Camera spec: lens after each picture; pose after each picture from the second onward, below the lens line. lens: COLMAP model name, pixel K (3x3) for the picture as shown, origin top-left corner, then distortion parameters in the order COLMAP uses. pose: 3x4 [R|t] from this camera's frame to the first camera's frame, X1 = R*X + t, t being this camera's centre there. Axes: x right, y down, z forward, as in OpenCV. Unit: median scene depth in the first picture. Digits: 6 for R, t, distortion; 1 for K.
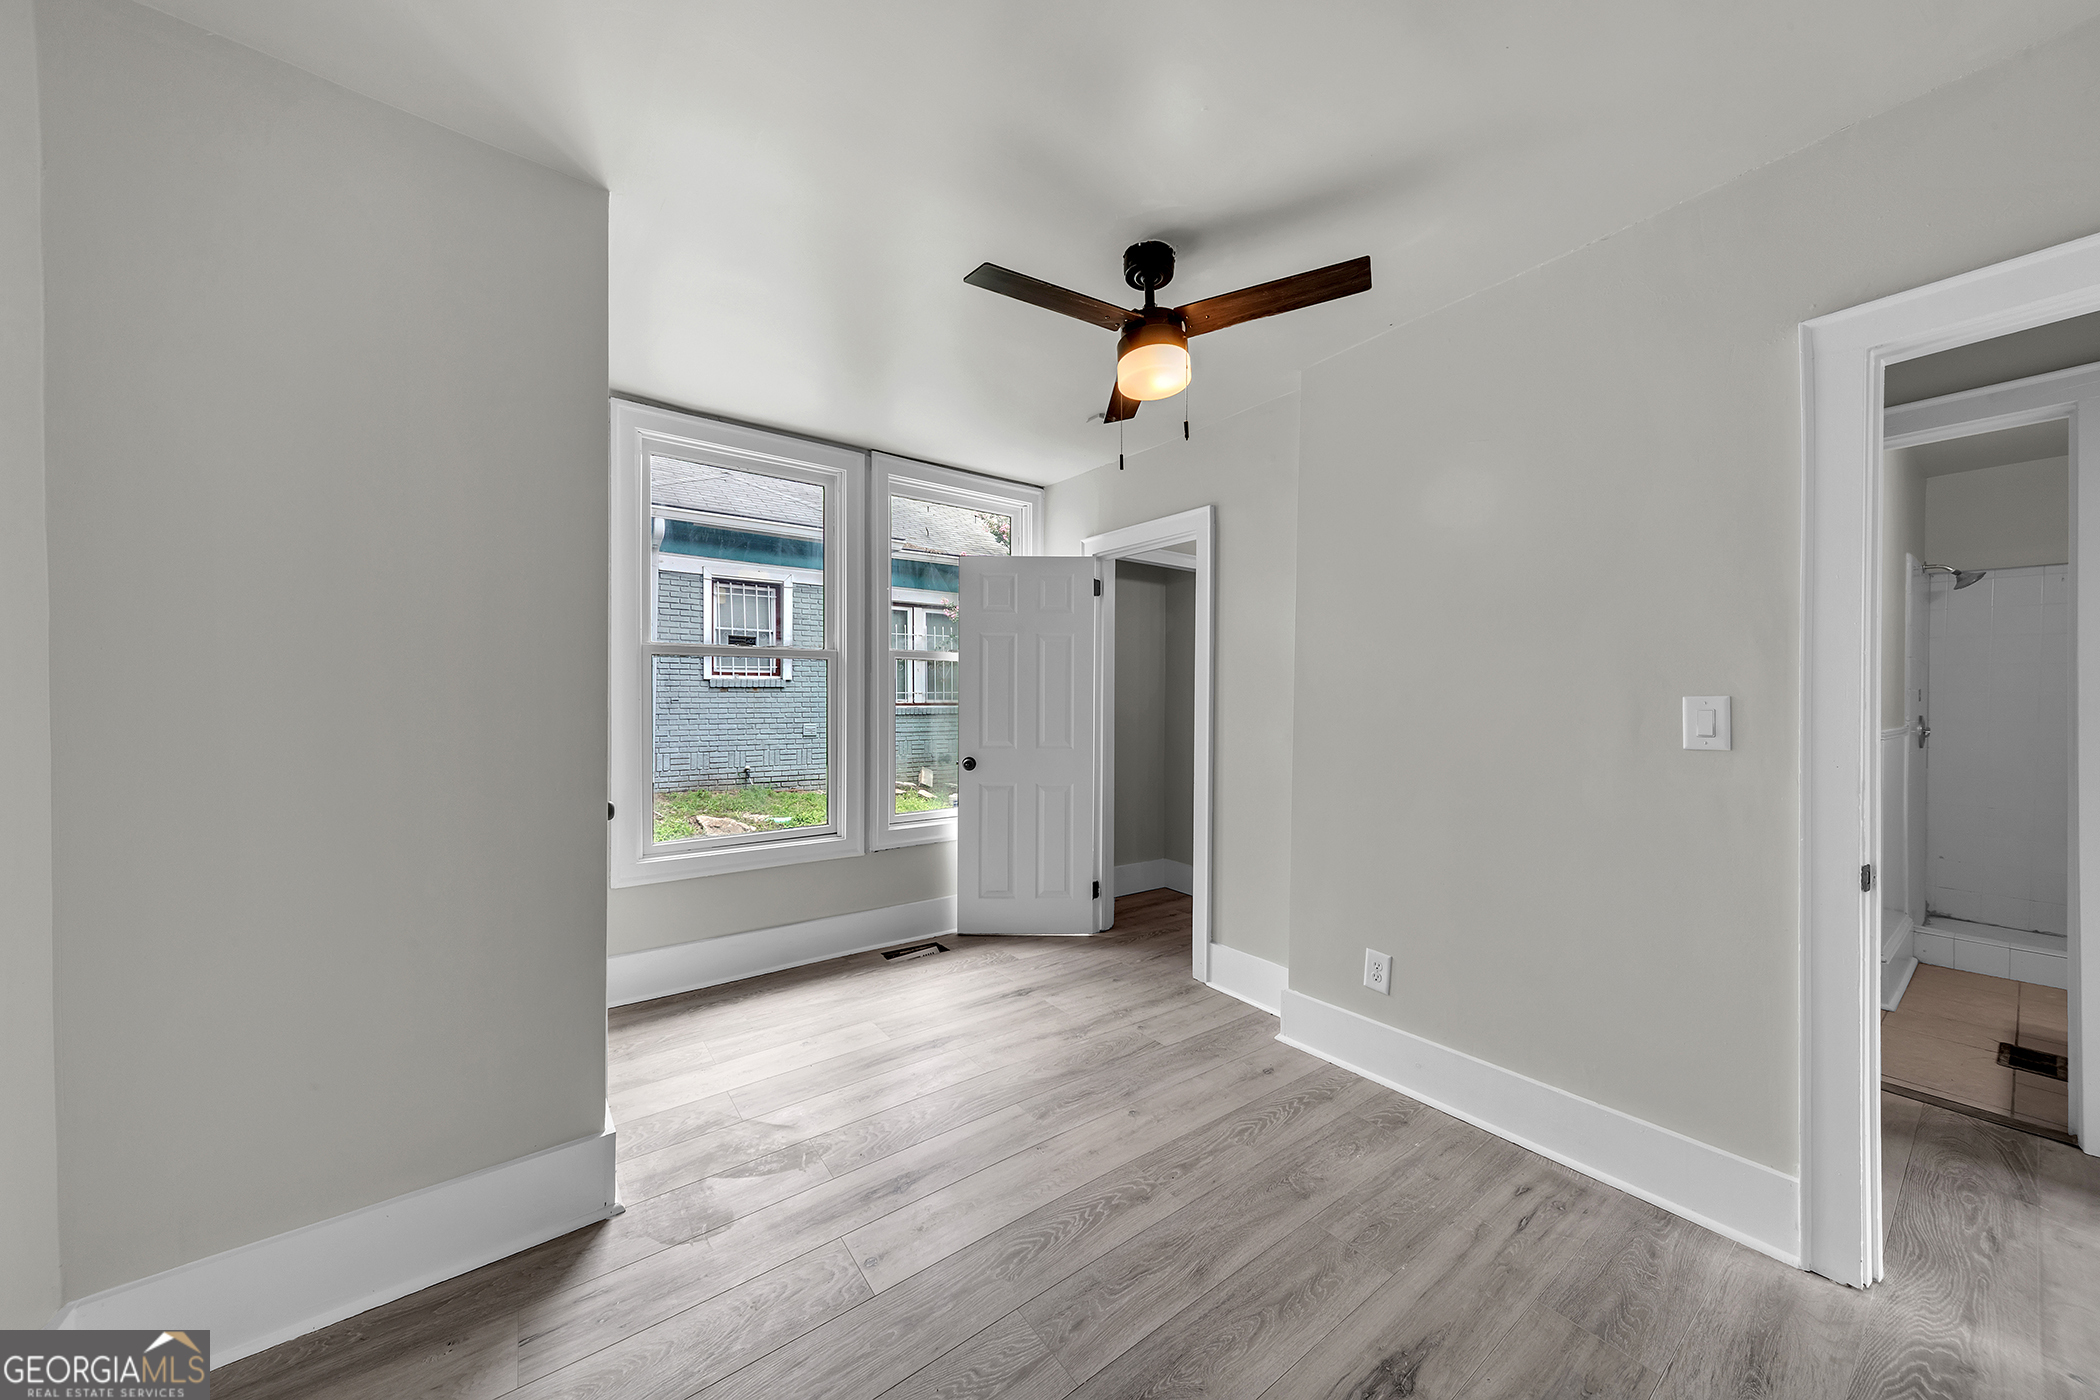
lens RADIAL K [[718.3, 0, 1056.7], [0, 718.3, 702.3], [0, 0, 1]] dist [0.009305, 0.000093]
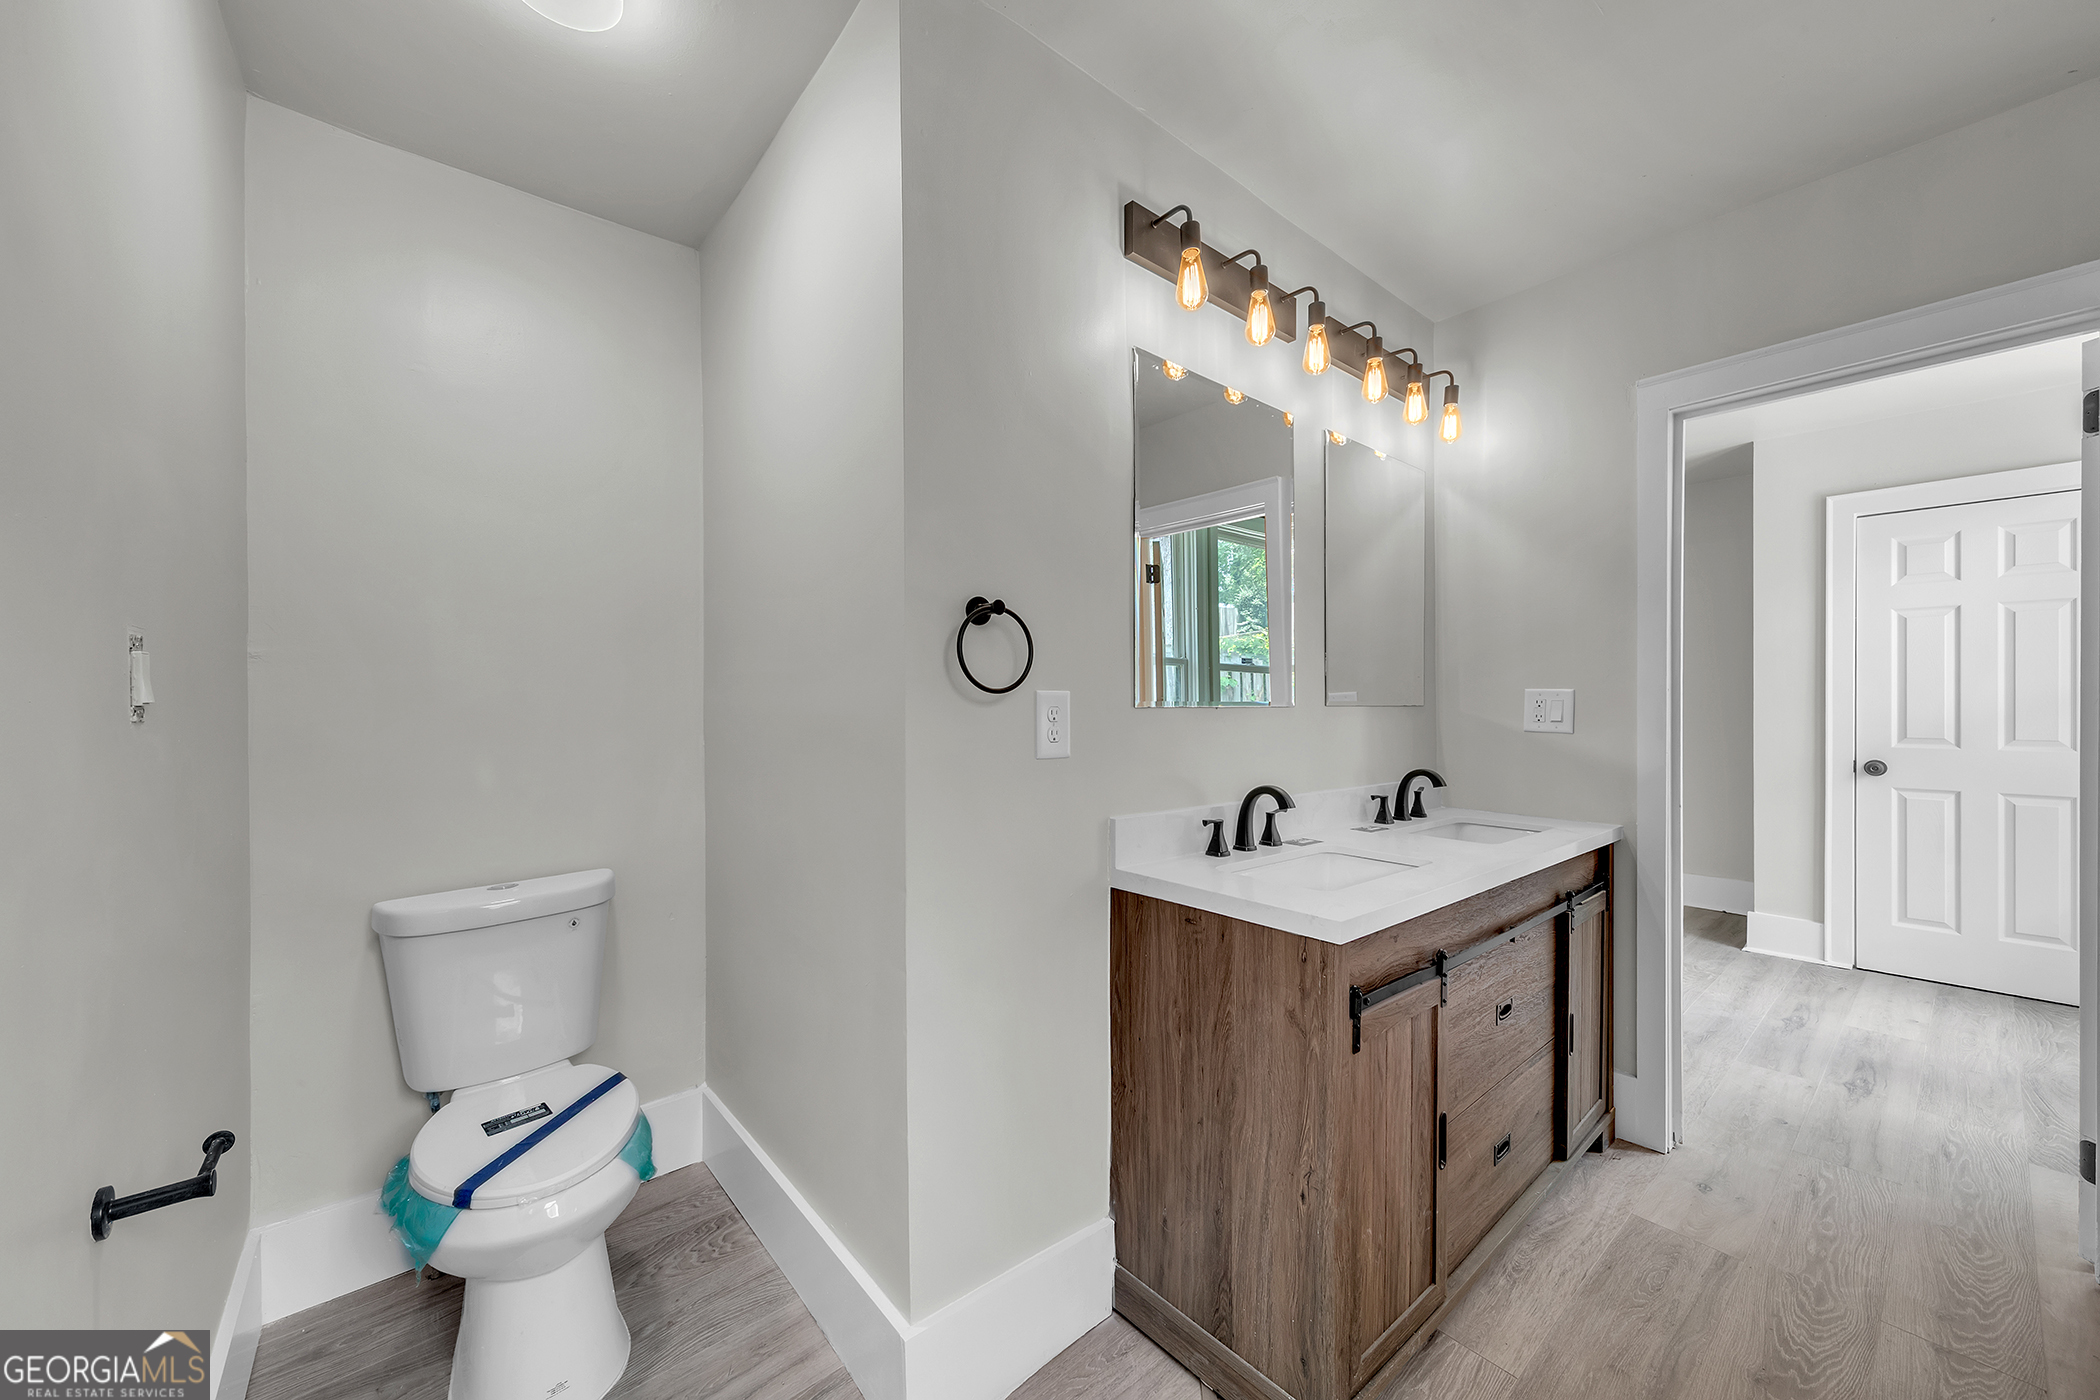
lens RADIAL K [[777.6, 0, 1076.0], [0, 777.6, 702.3], [0, 0, 1]] dist [0.009246, 0.000072]
pose [[-0.996928, -0.000223, -0.078322, 0.697591], [-0.000323, 0.999999, 0.001262, 0.005445], [0.078322, 0.001283, -0.996927, 1.490117]]
